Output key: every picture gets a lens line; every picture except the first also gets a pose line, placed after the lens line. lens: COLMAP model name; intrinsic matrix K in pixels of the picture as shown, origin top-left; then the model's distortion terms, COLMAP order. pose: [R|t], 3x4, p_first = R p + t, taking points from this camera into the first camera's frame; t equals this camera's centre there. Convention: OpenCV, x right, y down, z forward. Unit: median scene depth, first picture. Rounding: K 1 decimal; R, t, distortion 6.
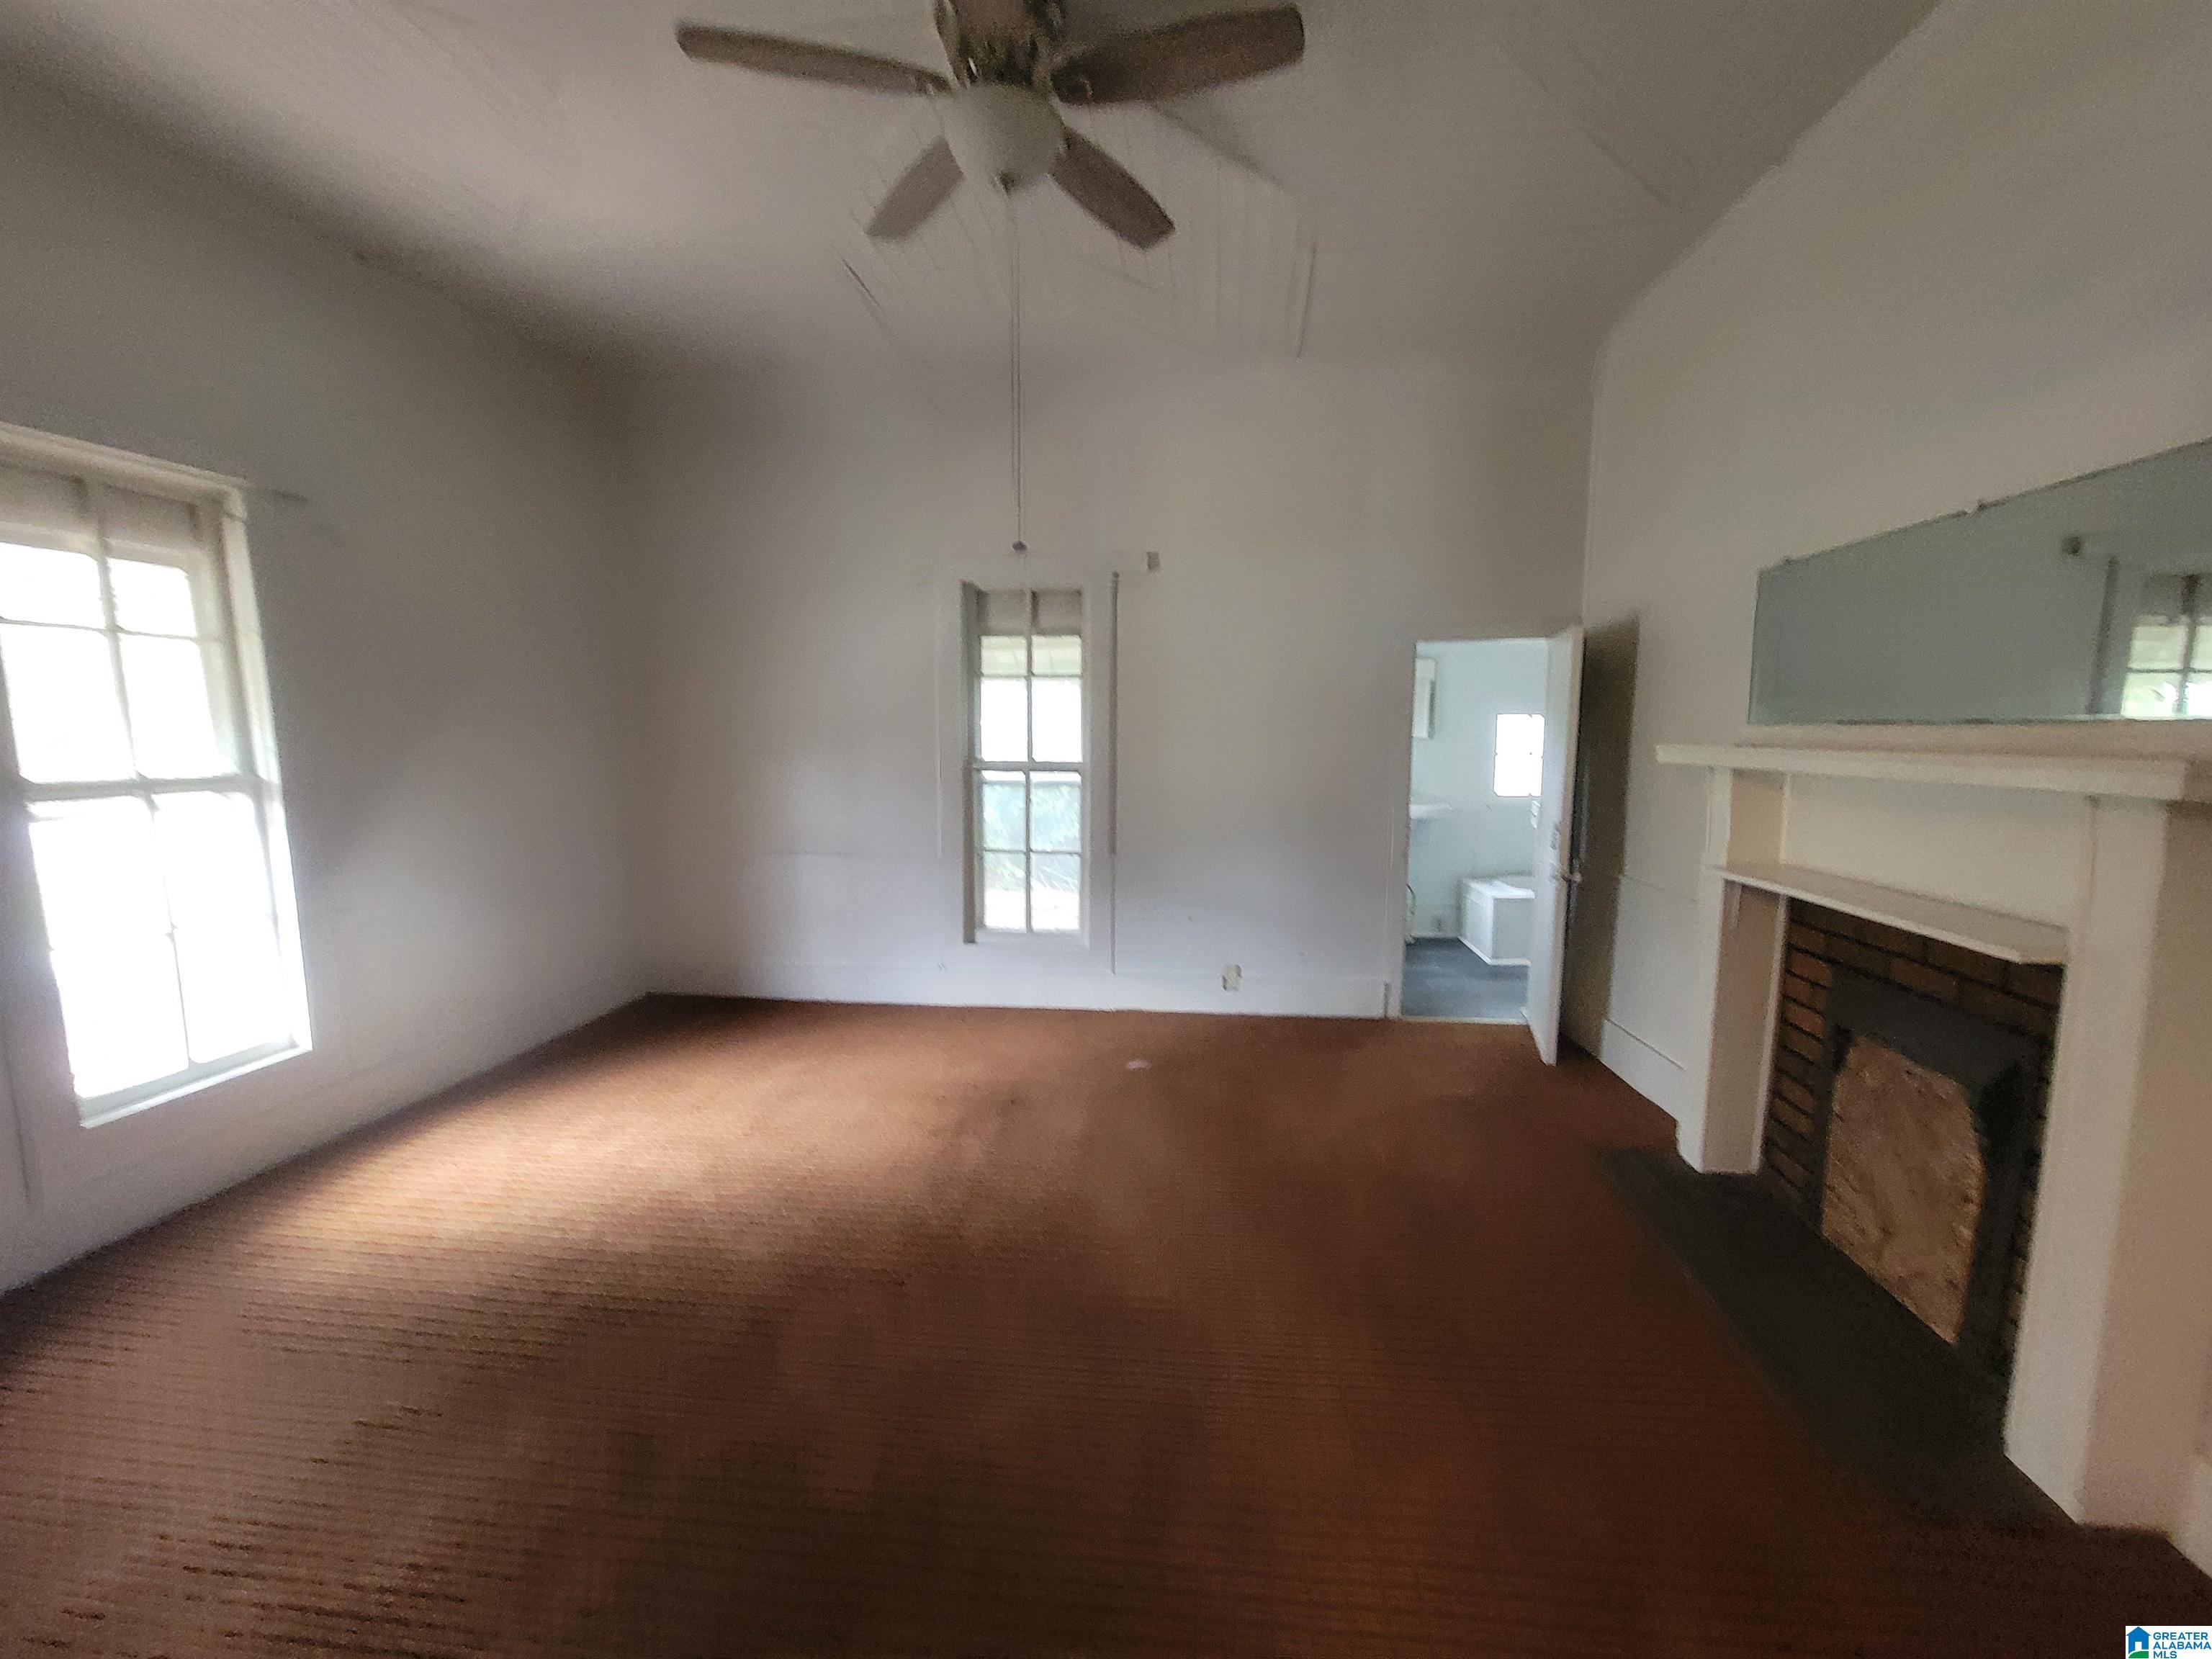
lens RADIAL K [[896.7, 0, 1113.5], [0, 896.7, 820.7], [0, 0, 1]] dist [-0.000103, 0.000000]
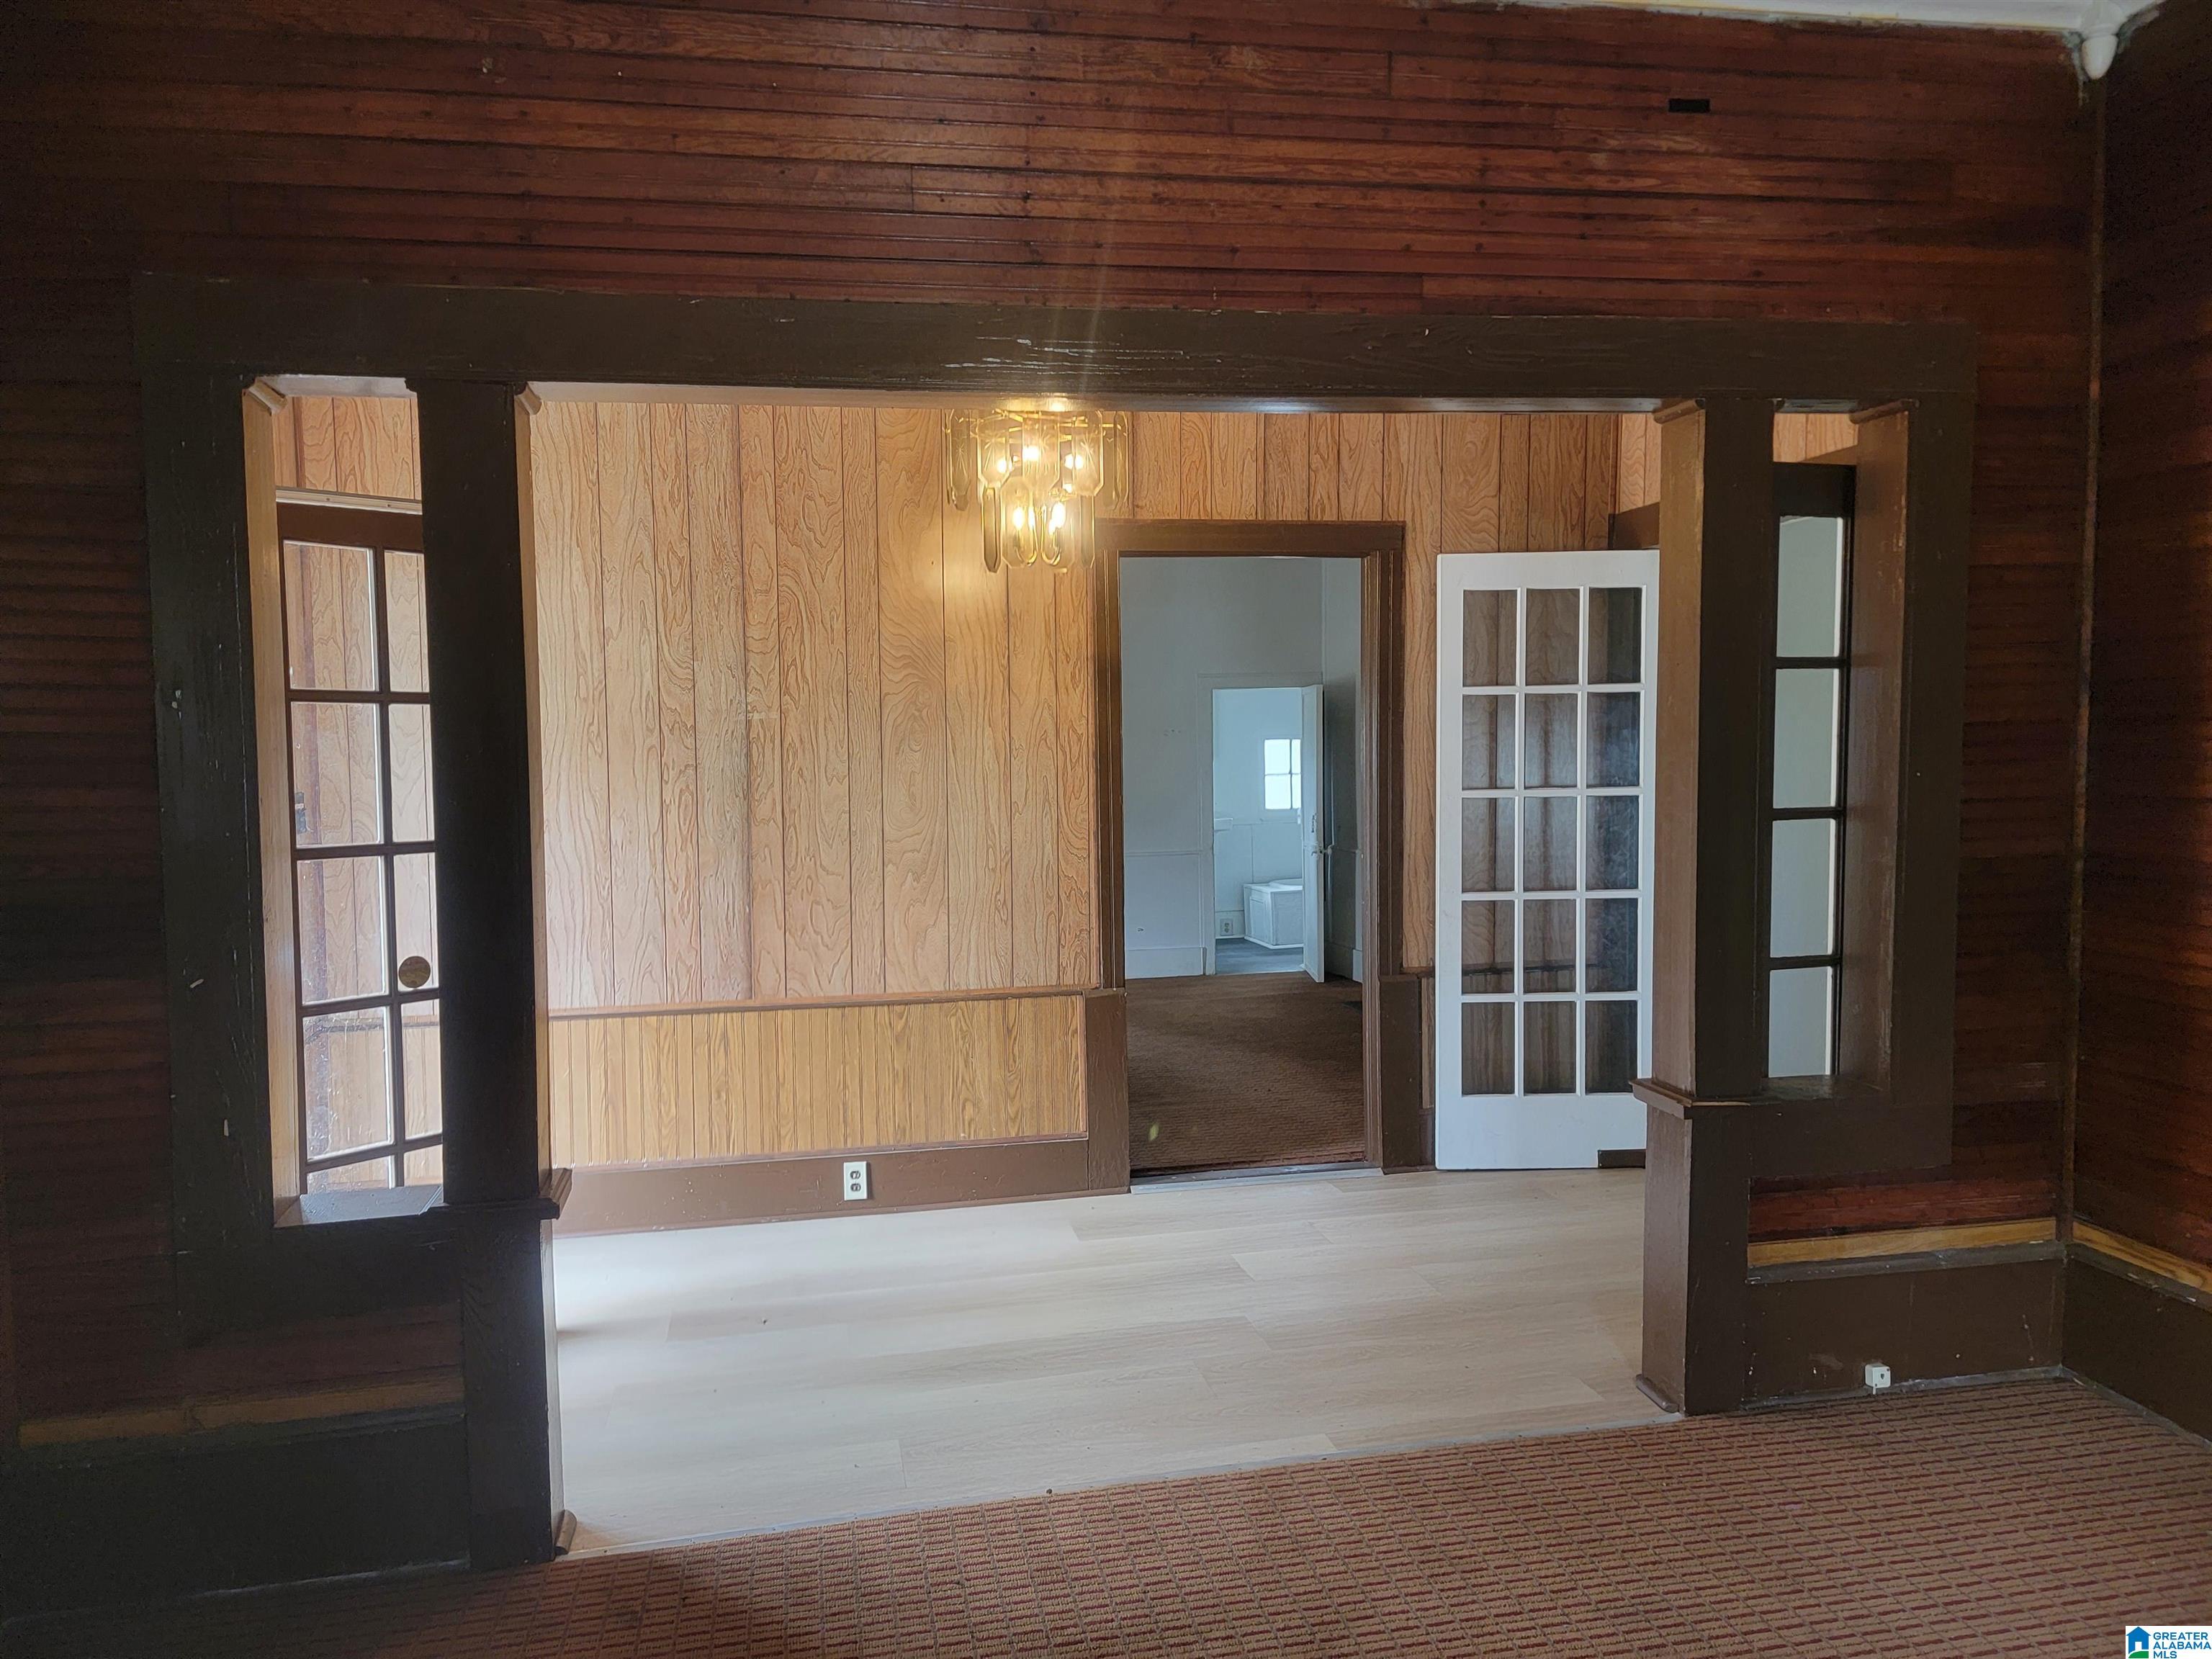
lens RADIAL K [[1567.6, 0, 1101.5], [0, 1567.6, 830.2], [0, 0, 1]] dist [0.049244, -0.014500]
pose [[0.946584, -0.030899, 0.320974, -0.511529], [0.056380, 0.995924, -0.070399, 0.148266], [-0.317490, 0.084735, 0.944468, -1.017956]]
